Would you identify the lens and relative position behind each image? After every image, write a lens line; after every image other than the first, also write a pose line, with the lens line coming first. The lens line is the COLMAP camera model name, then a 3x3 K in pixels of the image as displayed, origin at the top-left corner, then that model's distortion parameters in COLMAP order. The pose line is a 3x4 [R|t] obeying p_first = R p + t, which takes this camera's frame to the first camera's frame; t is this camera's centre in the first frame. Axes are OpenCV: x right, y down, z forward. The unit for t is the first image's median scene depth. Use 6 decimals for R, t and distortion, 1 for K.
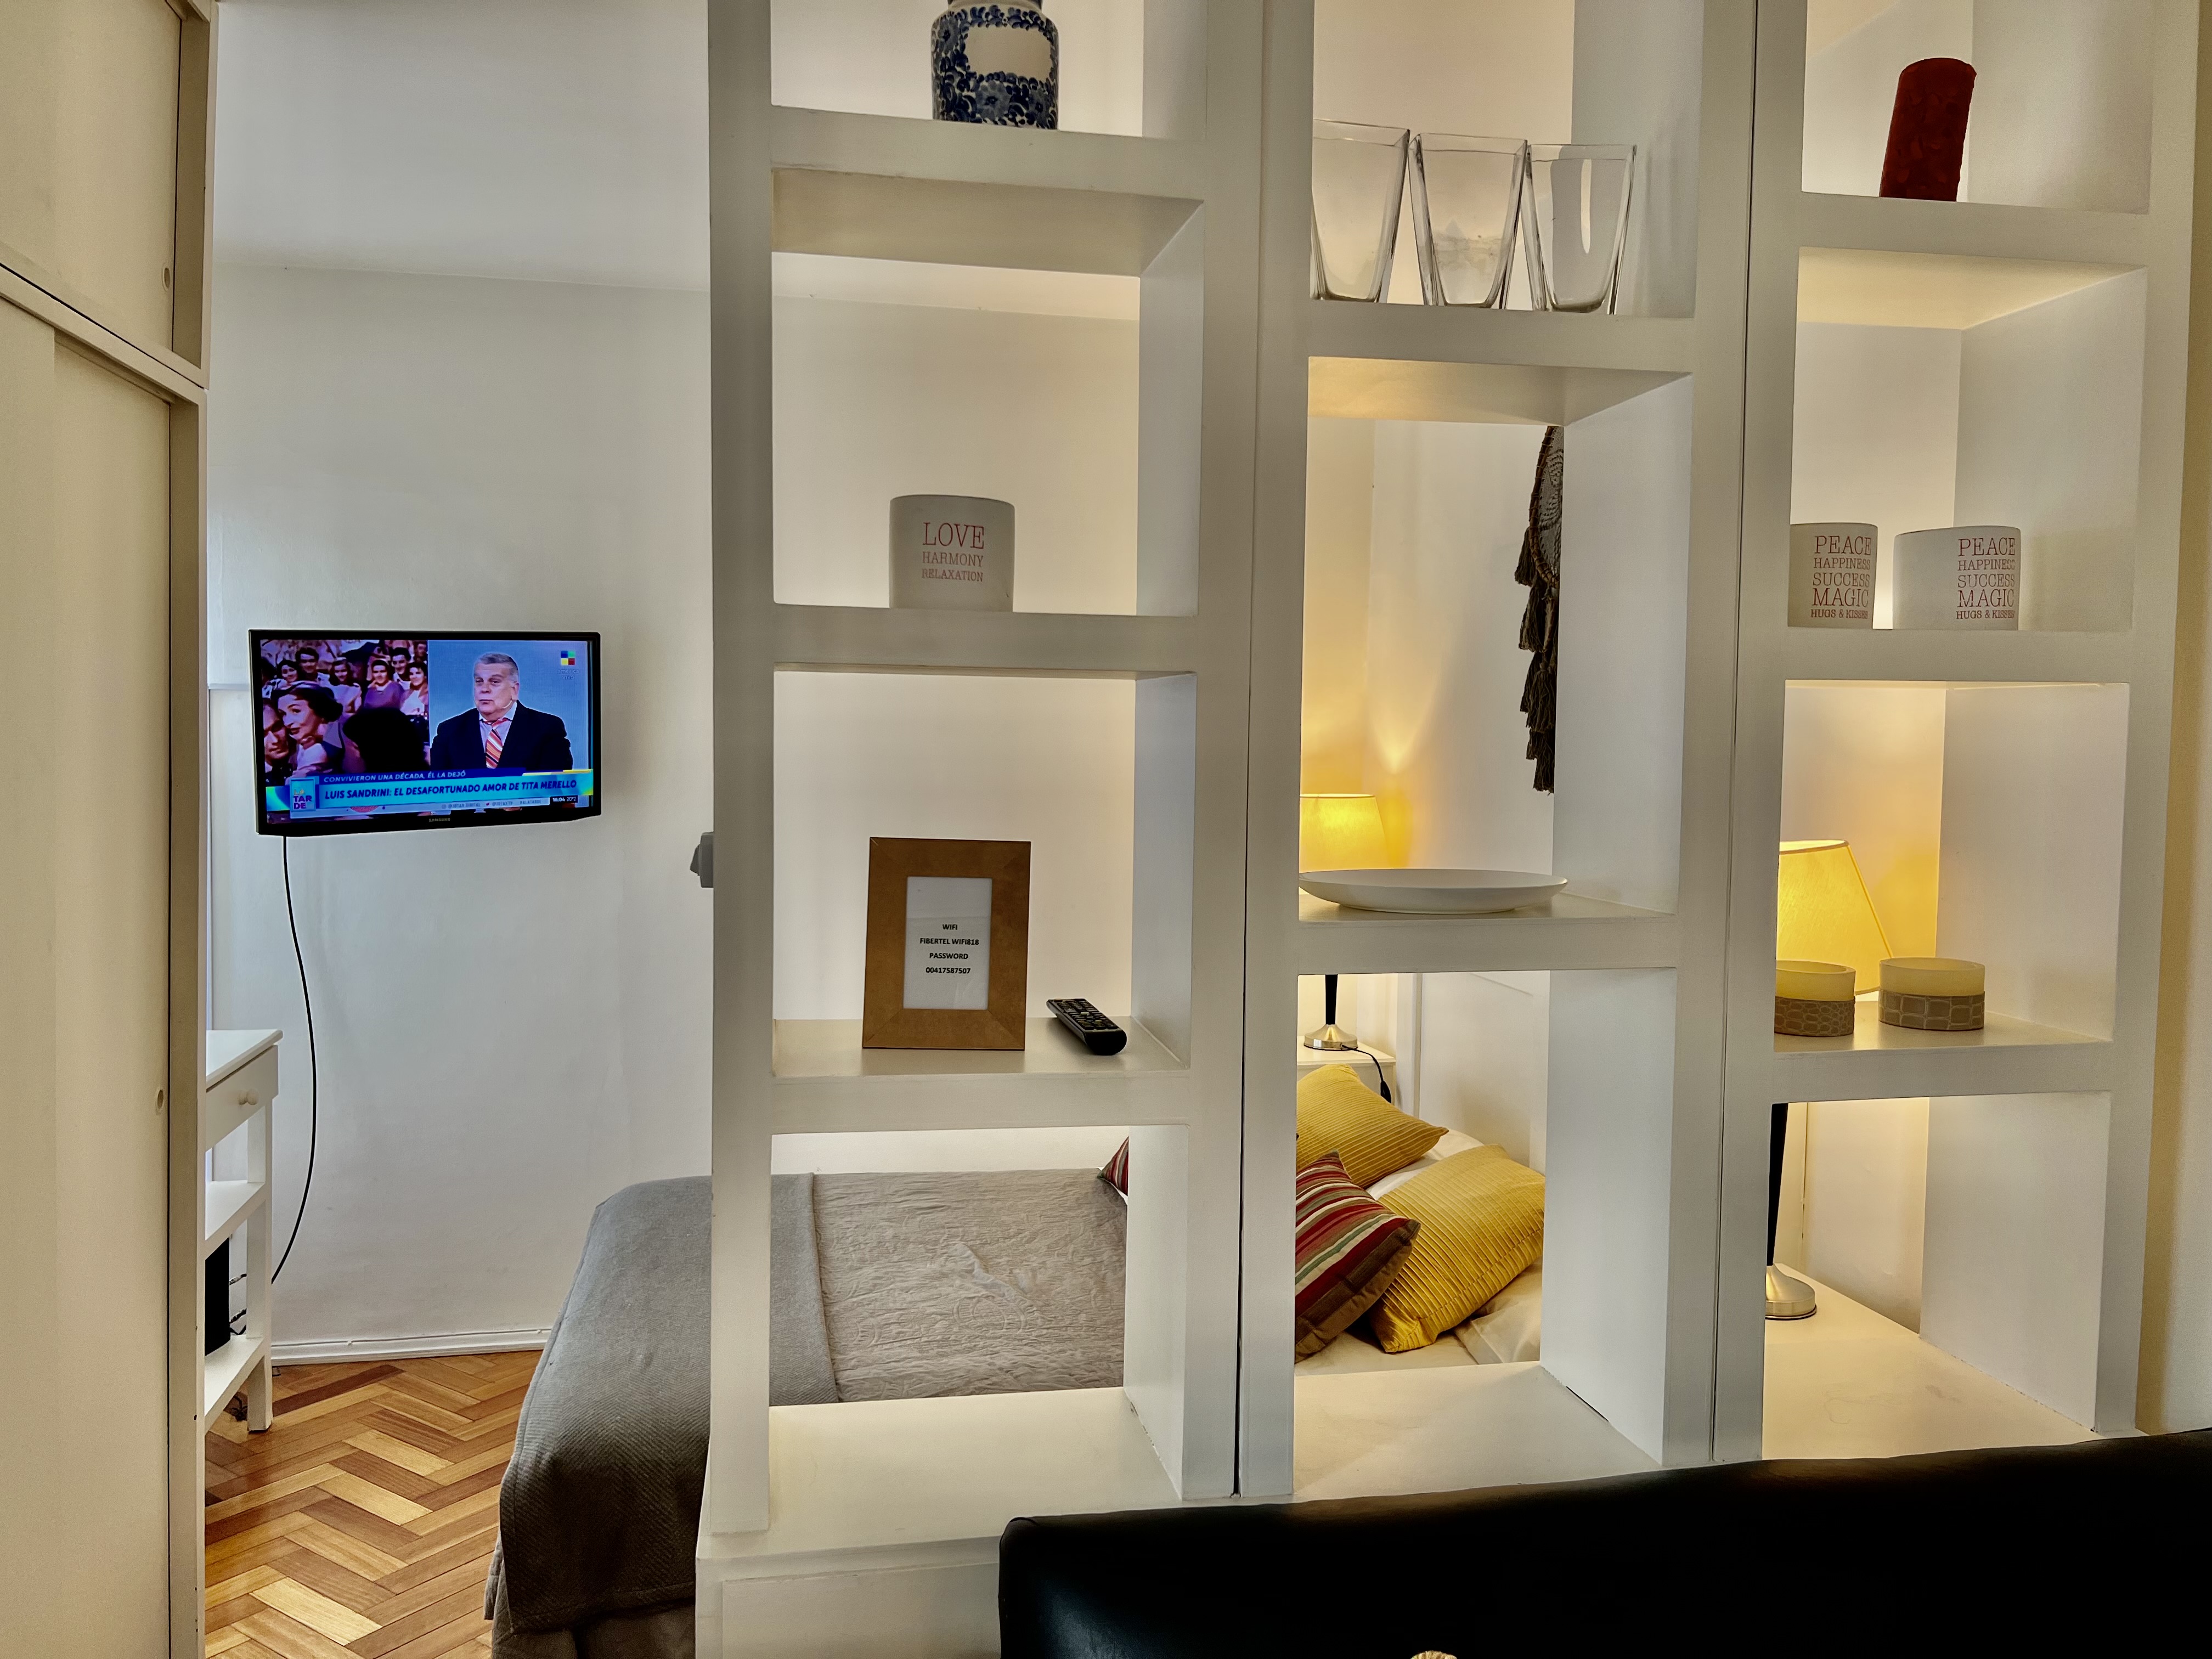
lens RADIAL K [[1667.6, 0, 1106.0], [0, 1667.6, 829.5], [0, 0, 1]] dist [0.045889, -0.048103]
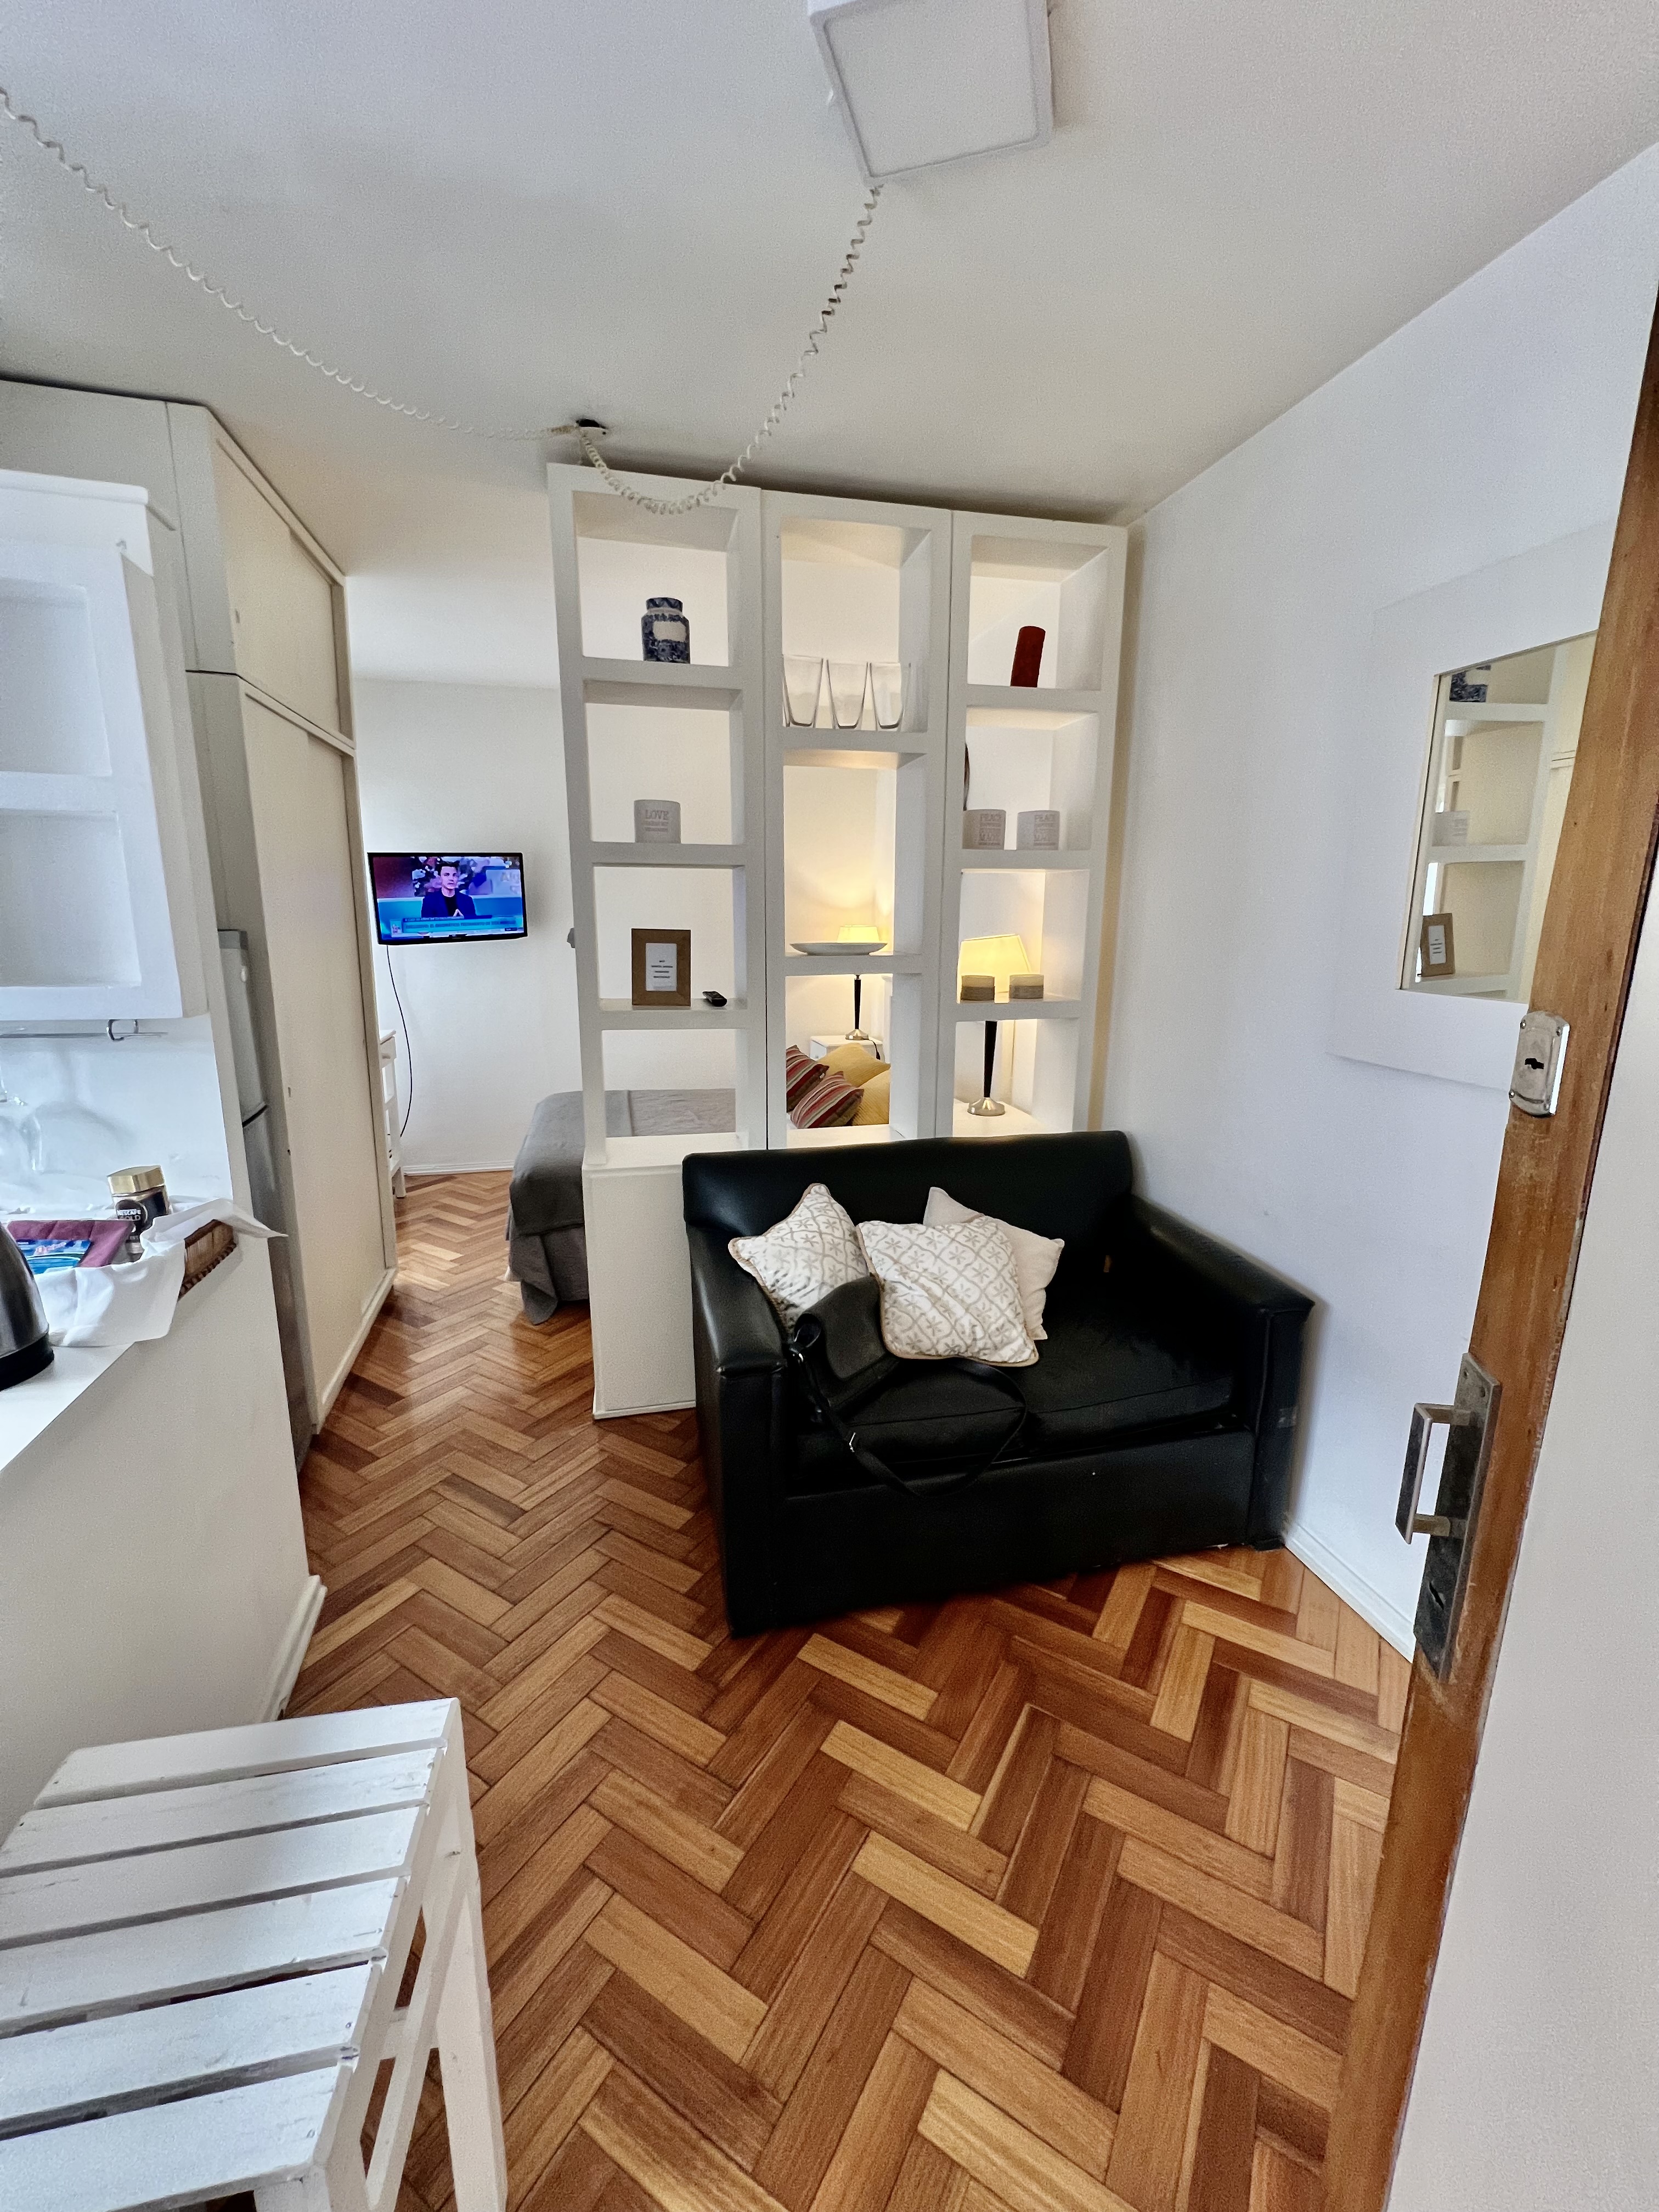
lens RADIAL K [[882.1, 0, 829.9], [0, 882.1, 1101.1], [0, 0, 1]] dist [-0.000924, -0.000054]
pose [[0.999187, -0.013731, 0.037893, 0.109813], [0.007547, 0.987291, 0.158746, 0.049561], [-0.039592, -0.158331, 0.986592, -0.428696]]
